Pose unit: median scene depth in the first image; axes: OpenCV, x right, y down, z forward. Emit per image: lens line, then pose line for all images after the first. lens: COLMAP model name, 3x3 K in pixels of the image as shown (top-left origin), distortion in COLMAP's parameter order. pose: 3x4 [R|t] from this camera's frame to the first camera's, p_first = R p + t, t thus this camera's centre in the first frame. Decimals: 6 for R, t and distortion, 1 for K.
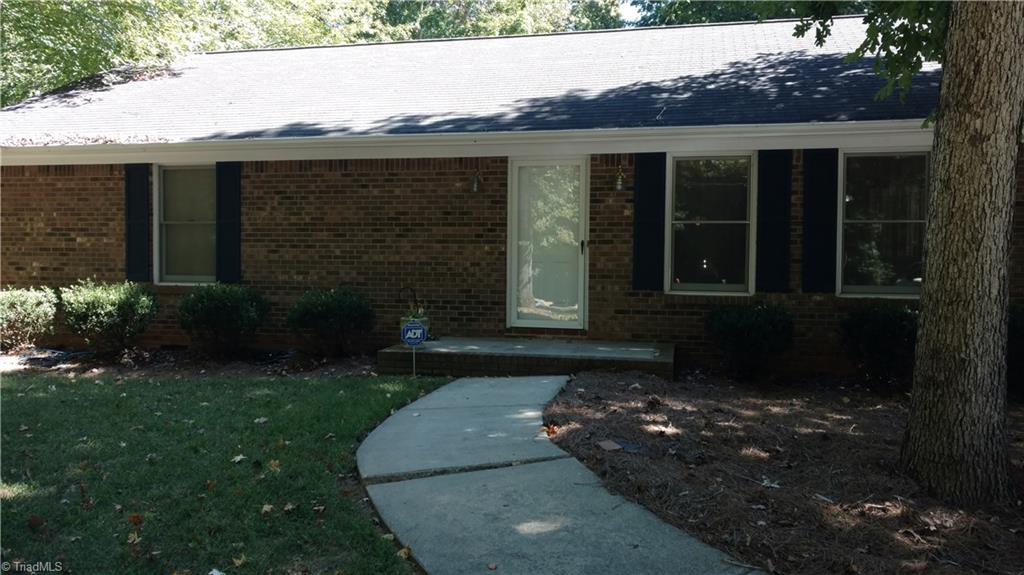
lens RADIAL K [[792.1, 0, 512.0], [0, 792.1, 287.5], [0, 0, 1]] dist [0.004469, -0.003144]
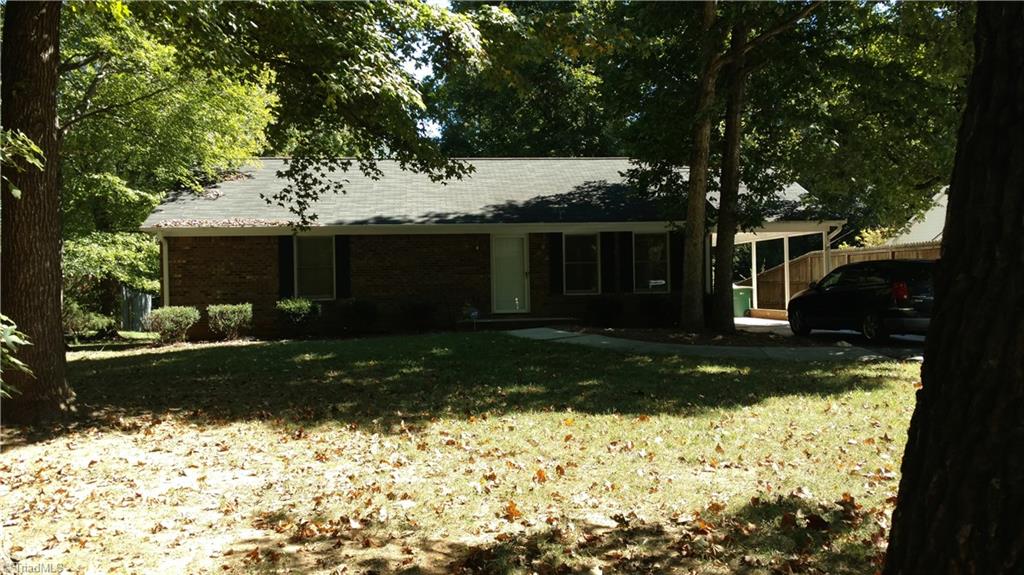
lens RADIAL K [[792.1, 0, 512.0], [0, 792.1, 287.5], [0, 0, 1]] dist [0.004469, -0.003144]
pose [[0.938305, -0.025623, 0.344859, -0.652245], [0.042148, 0.998290, -0.040506, 0.065547], [-0.343232, 0.052542, 0.937780, -0.956375]]
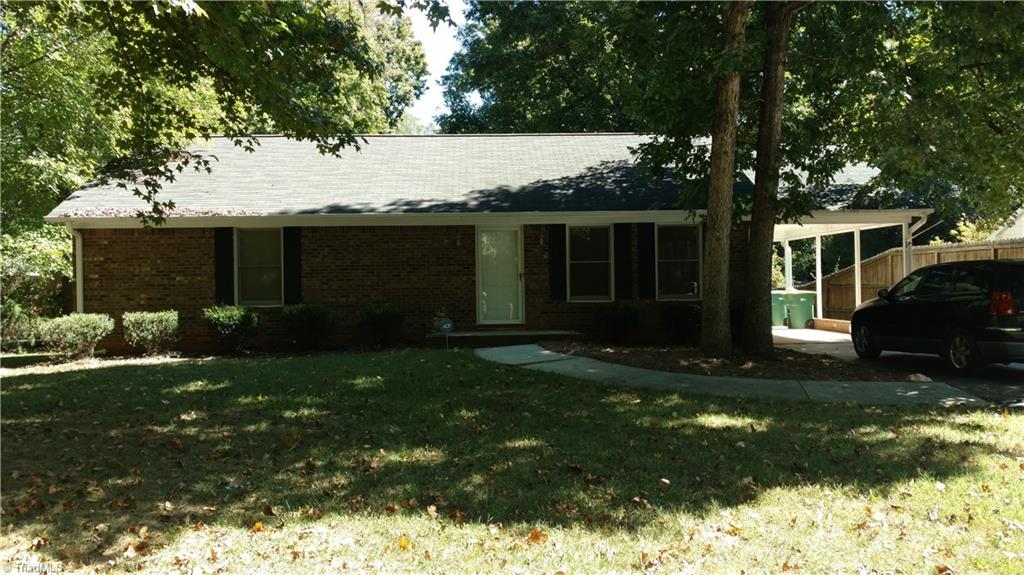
lens RADIAL K [[873.6, 0, 498.2], [0, 873.6, 287.8], [0, 0, 1]] dist [0.000928, 0.006063]
pose [[0.960773, -0.020664, 0.276565, -0.457412], [0.033461, 0.998573, -0.041632, 0.048098], [-0.275310, 0.049253, 0.960093, -0.778330]]
